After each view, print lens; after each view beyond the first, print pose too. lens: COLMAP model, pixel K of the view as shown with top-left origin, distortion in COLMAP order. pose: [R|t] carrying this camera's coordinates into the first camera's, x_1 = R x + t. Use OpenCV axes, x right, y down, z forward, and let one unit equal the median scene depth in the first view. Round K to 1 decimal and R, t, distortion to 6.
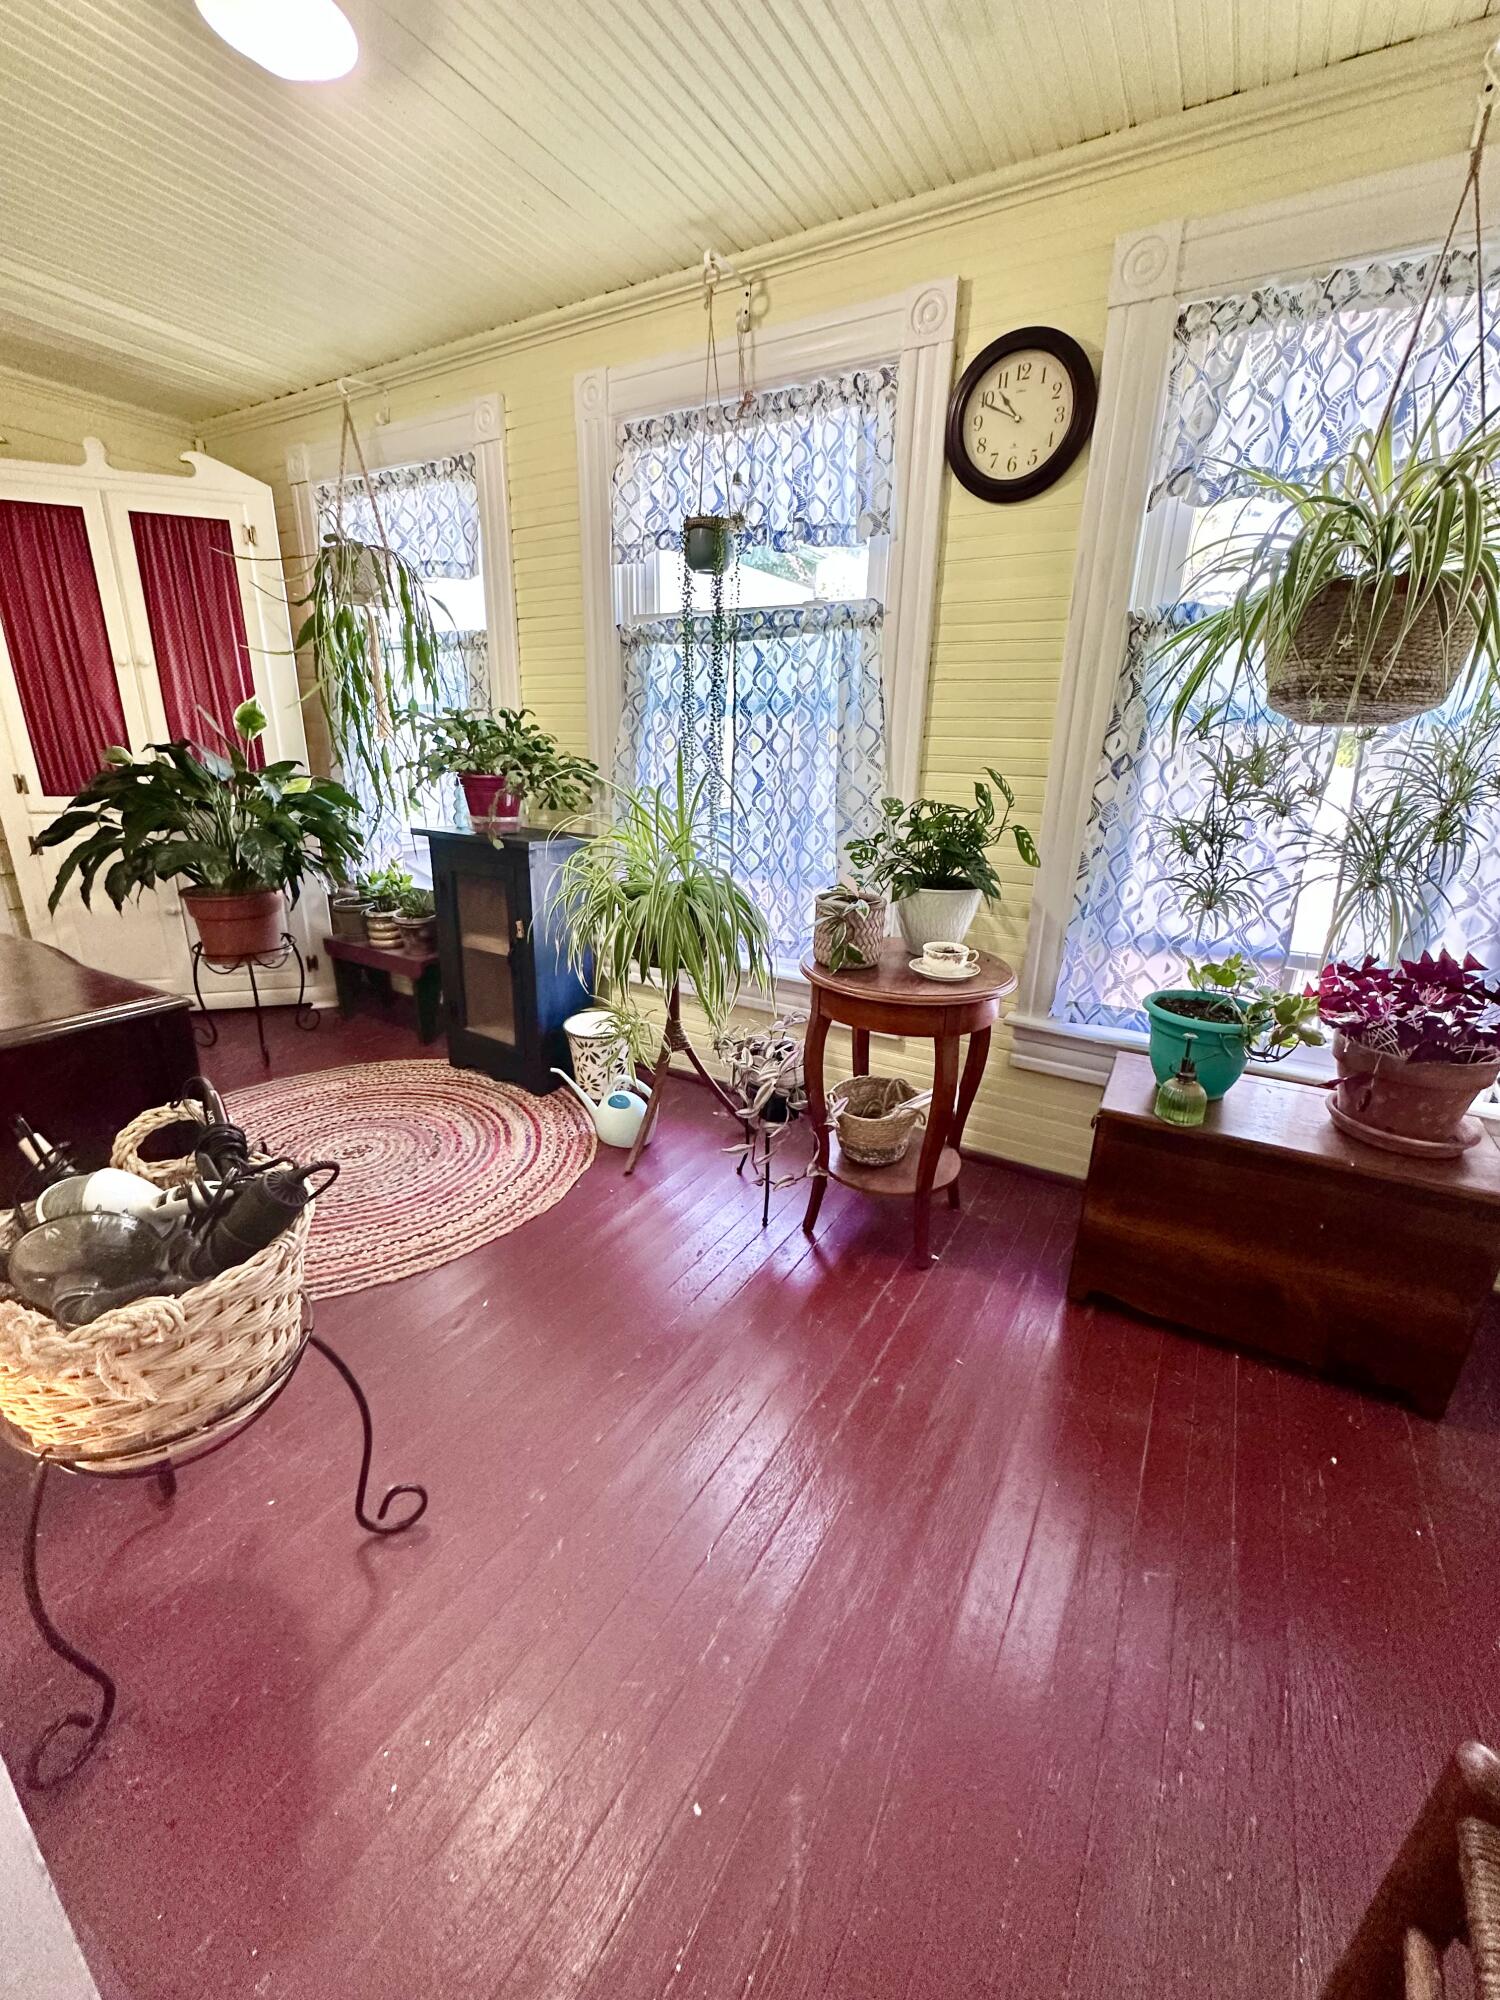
lens RADIAL K [[801.2, 0, 750.0], [0, 801.2, 1000.0], [0, 0, 1]] dist [-0.003051, 0.000369]
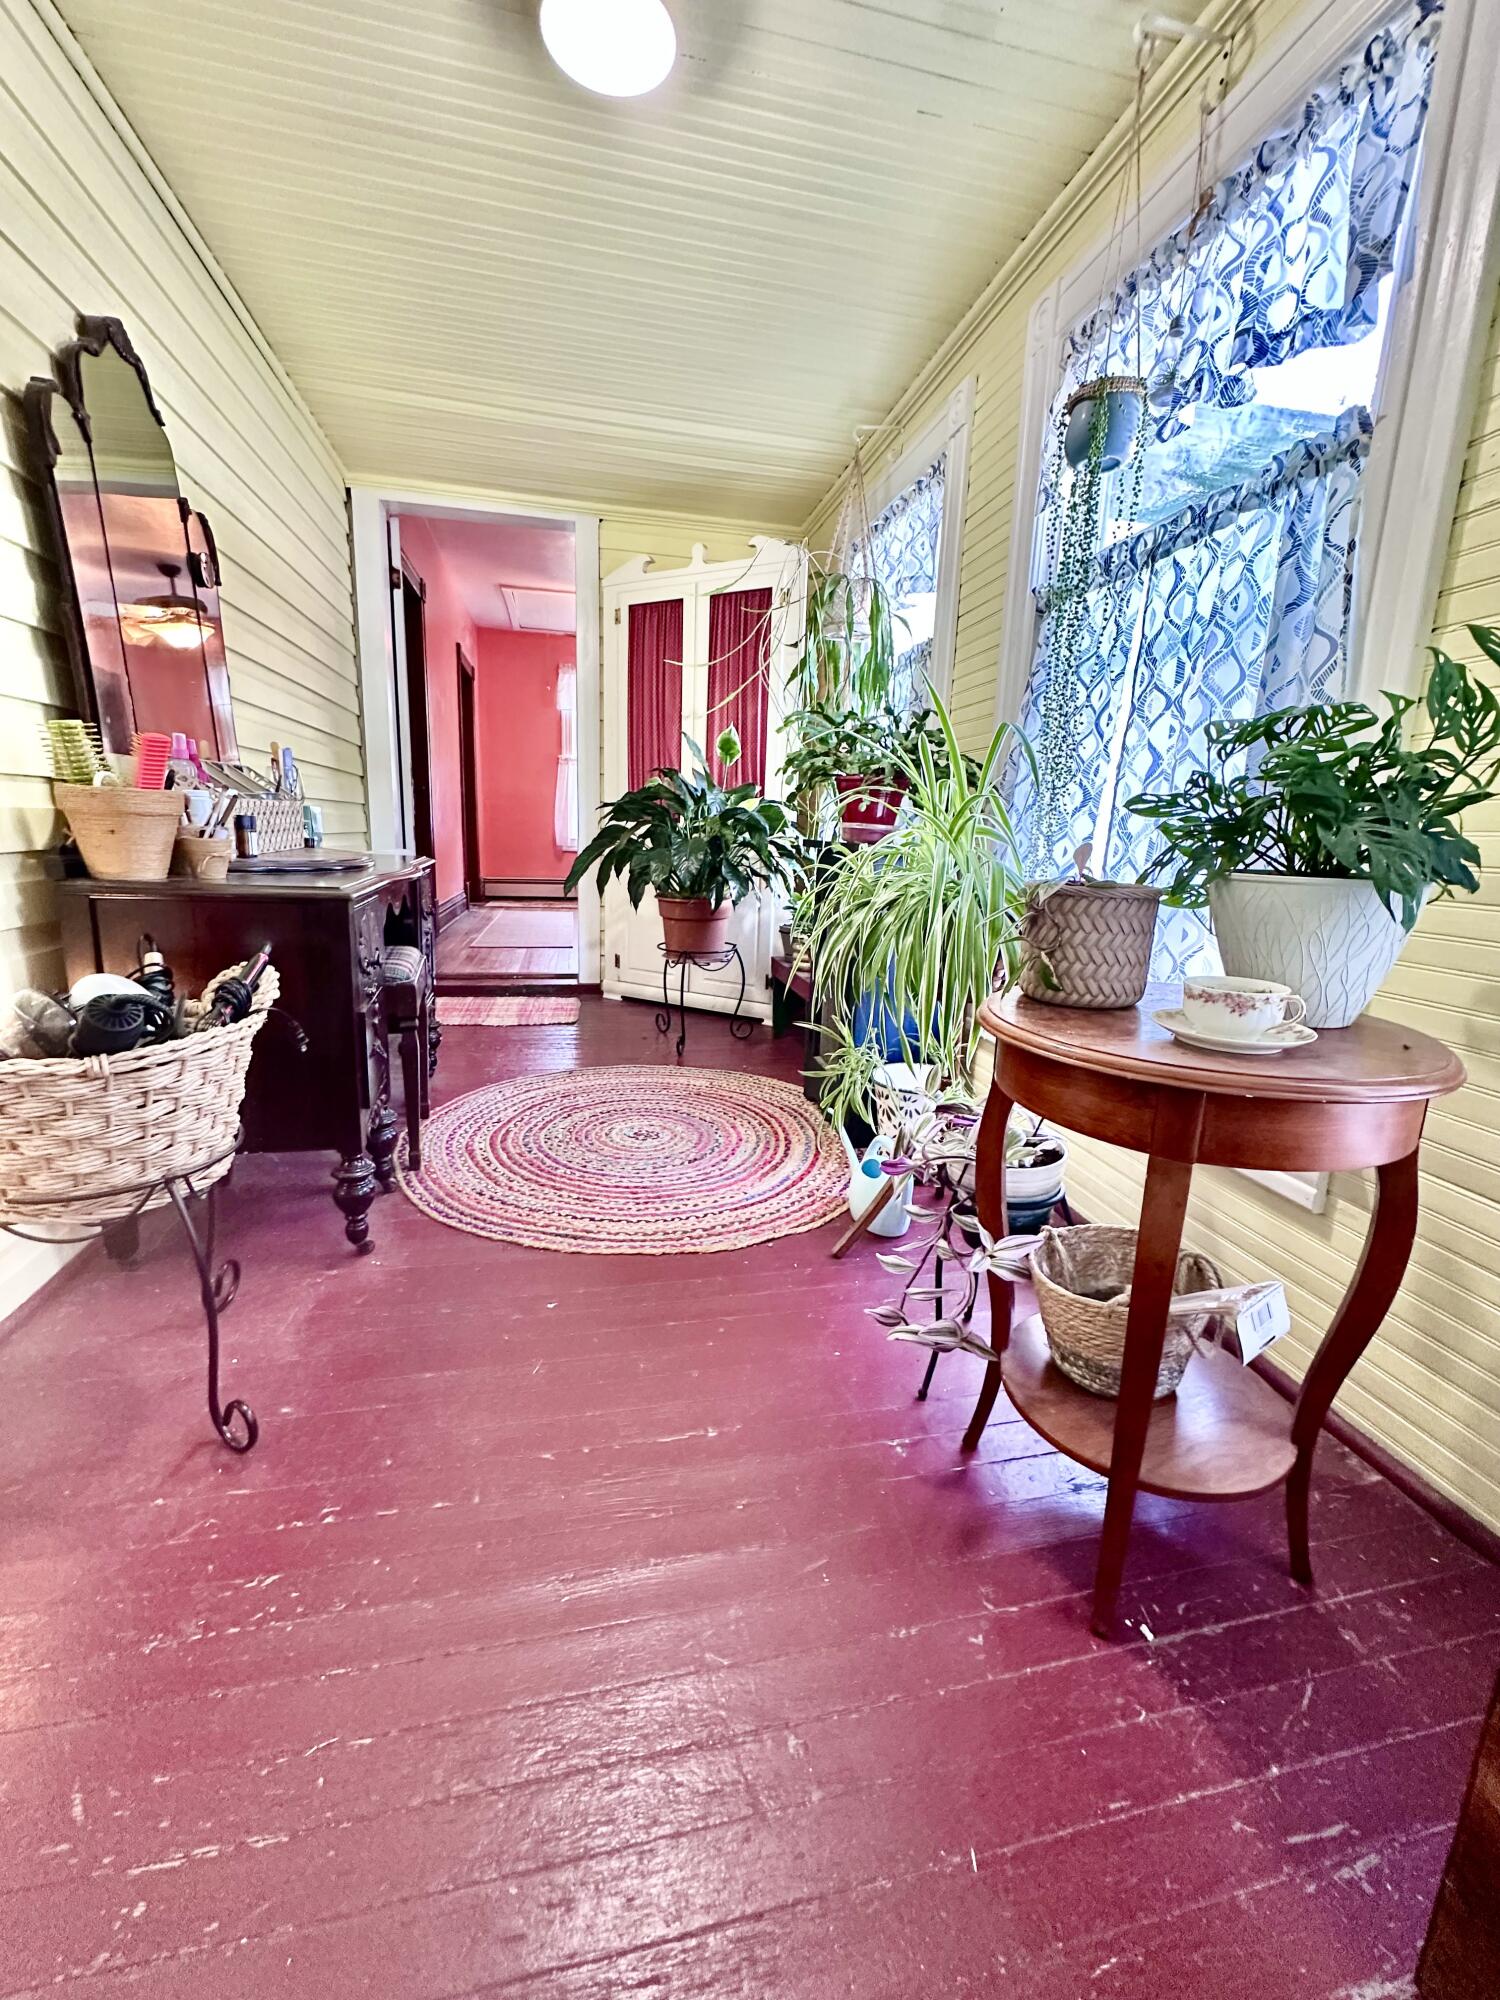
lens RADIAL K [[801.2, 0, 750.0], [0, 801.2, 1000.0], [0, 0, 1]] dist [-0.003051, 0.000369]
pose [[0.680559, 0.149712, -0.717235, 0.293992], [-0.243191, 0.969563, -0.028375, 0.020350], [0.691157, 0.193736, 0.696253, 0.352271]]
